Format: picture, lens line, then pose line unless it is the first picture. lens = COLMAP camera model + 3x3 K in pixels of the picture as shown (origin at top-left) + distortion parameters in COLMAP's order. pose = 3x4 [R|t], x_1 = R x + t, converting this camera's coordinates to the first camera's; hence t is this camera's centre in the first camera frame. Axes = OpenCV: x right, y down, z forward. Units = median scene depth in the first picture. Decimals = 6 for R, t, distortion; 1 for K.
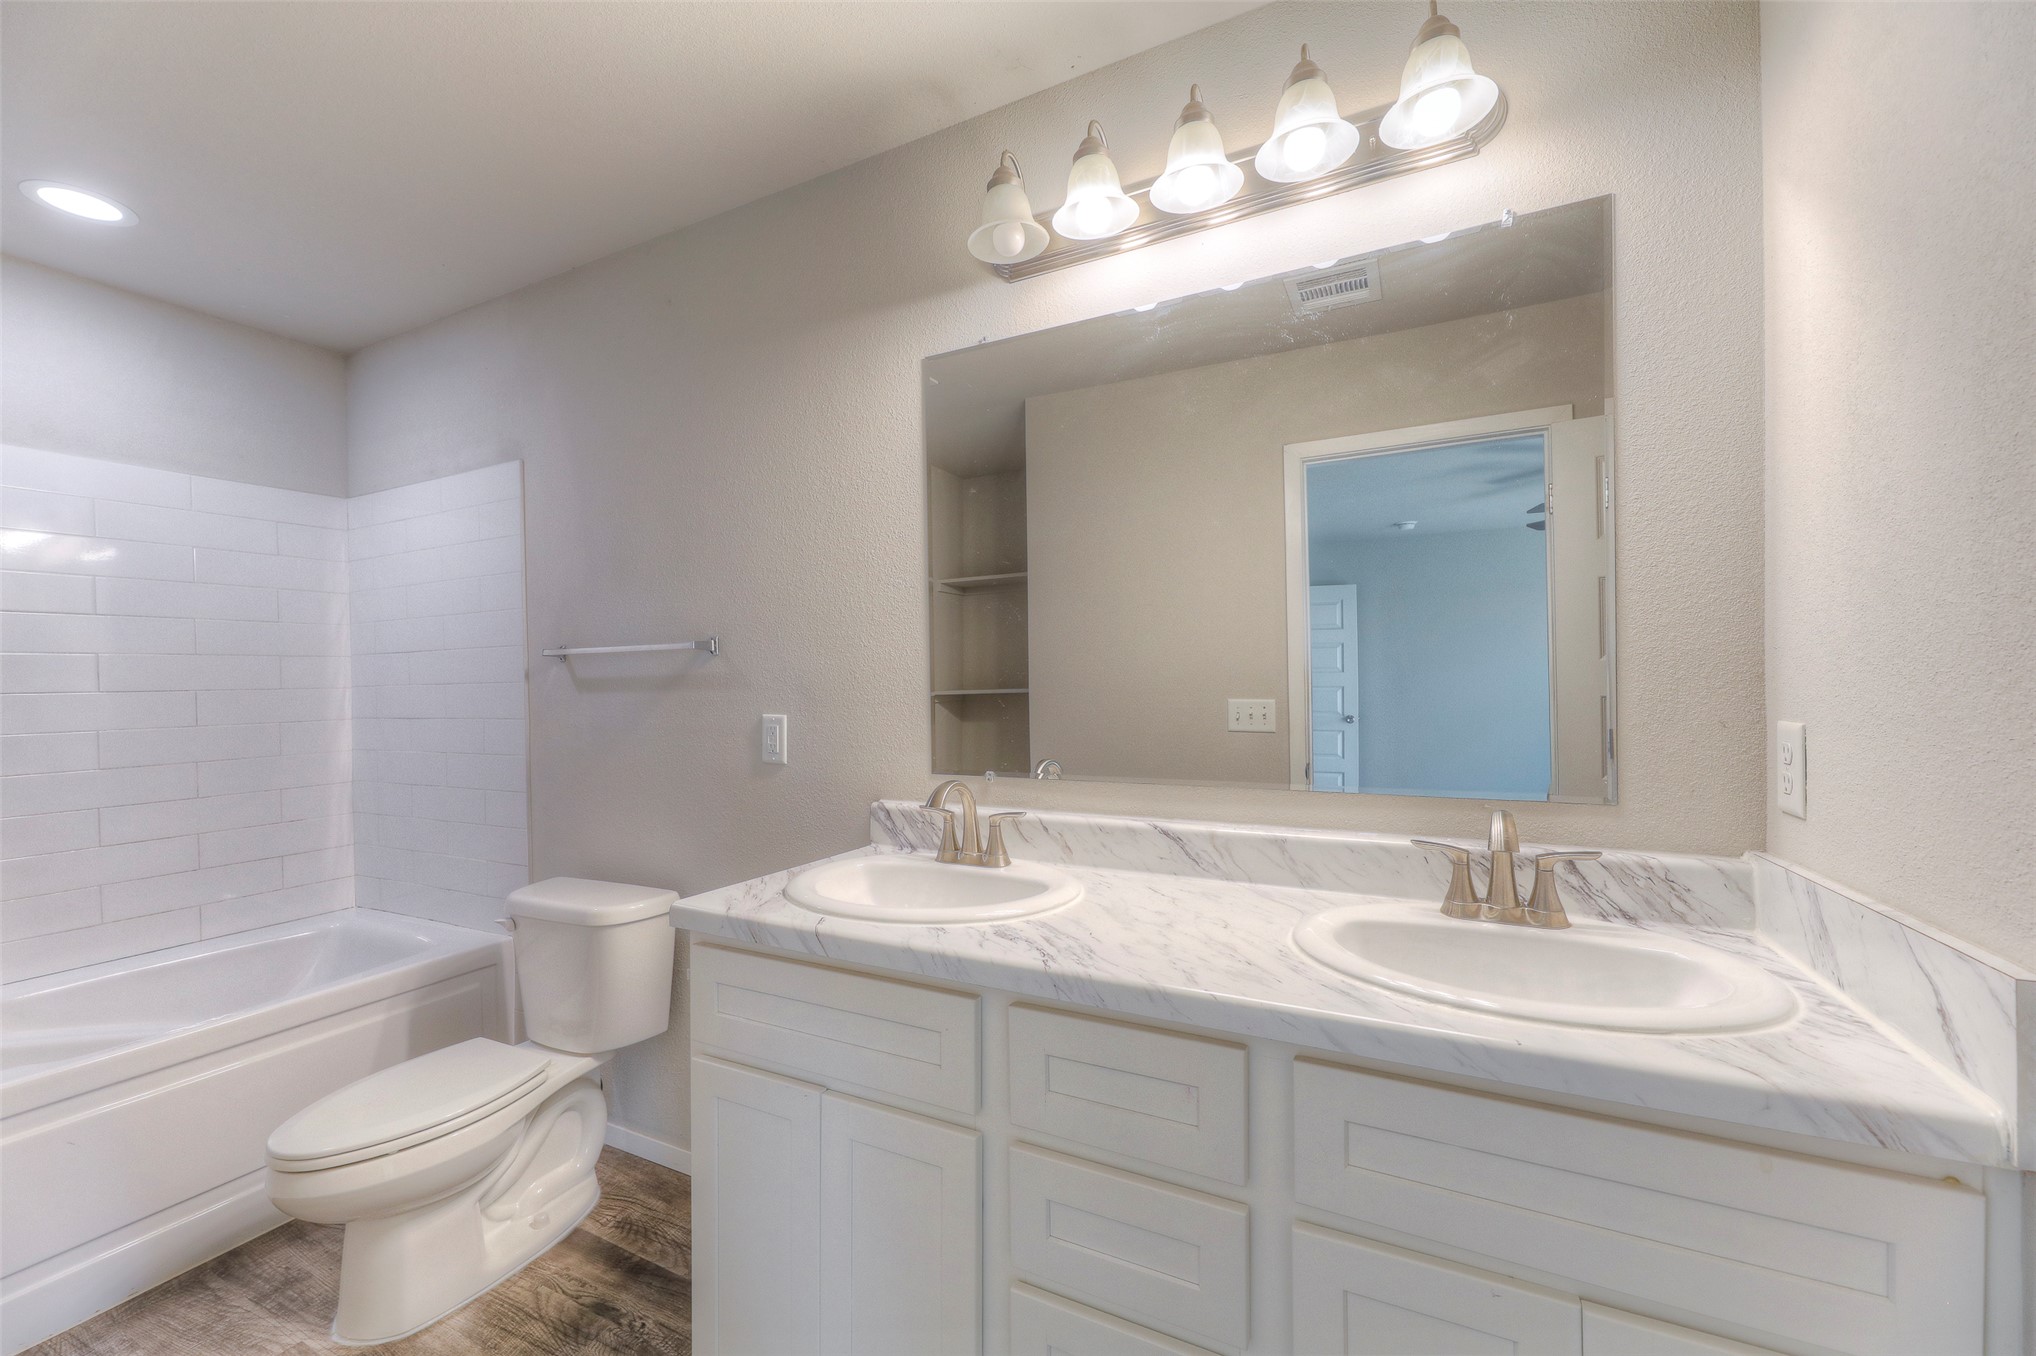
lens RADIAL K [[815.7, 0, 1009.0], [0, 815.7, 691.7], [0, 0, 1]] dist [0.014855, -0.003748]
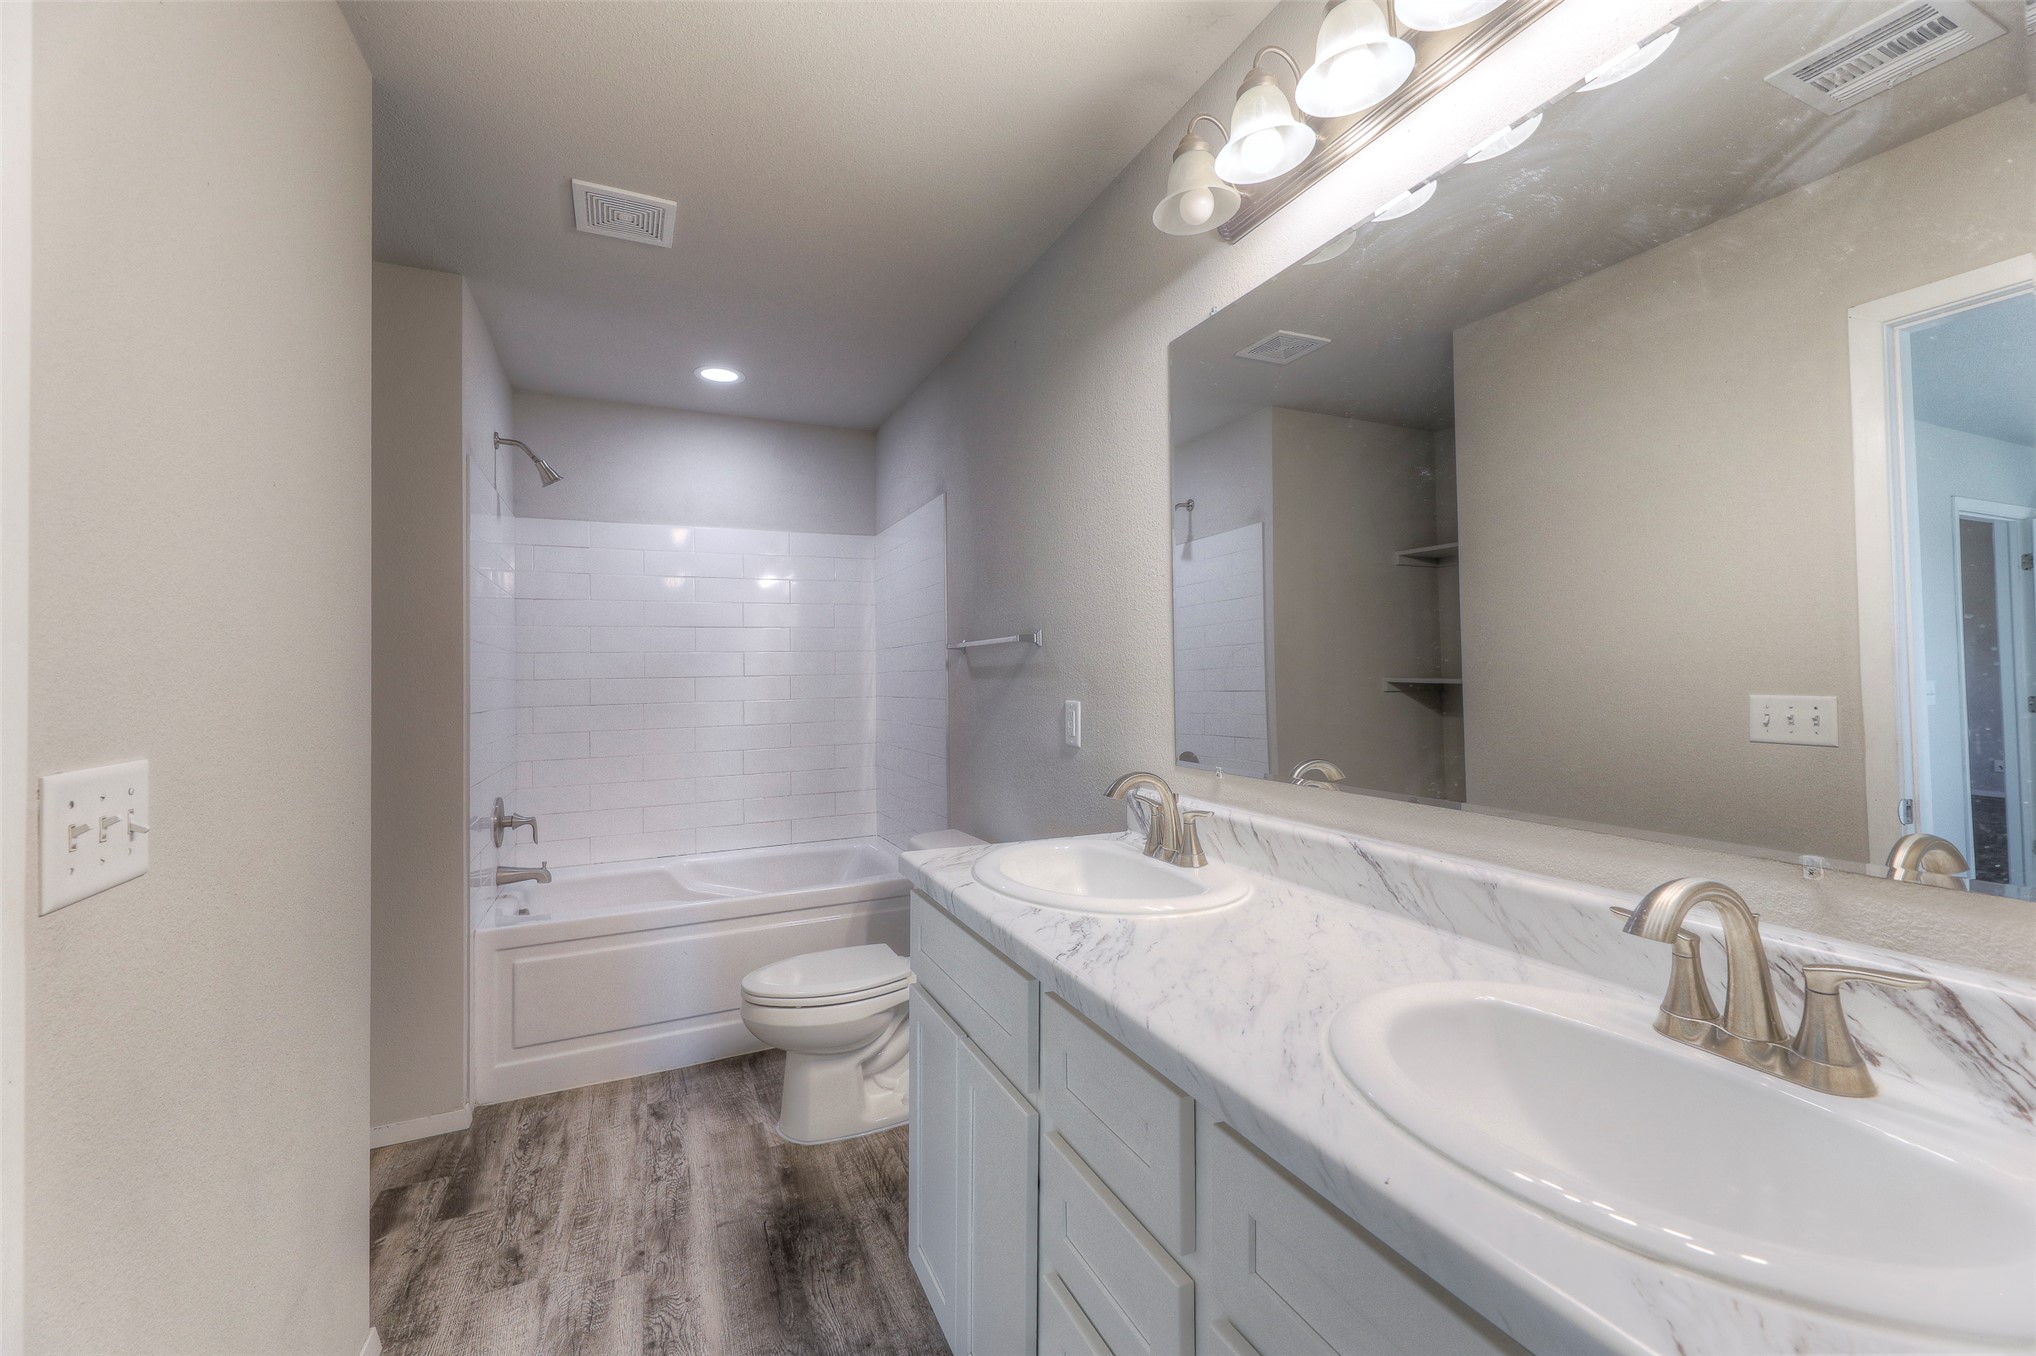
lens RADIAL K [[832.9, 0, 1017.6], [0, 832.9, 664.4], [0, 0, 1]] dist [0.016118, -0.004860]
pose [[0.781279, -0.004179, -0.624168, 0.413121], [-0.005553, 0.999891, -0.013645, -0.005805], [0.624157, 0.014127, 0.781171, 0.110130]]
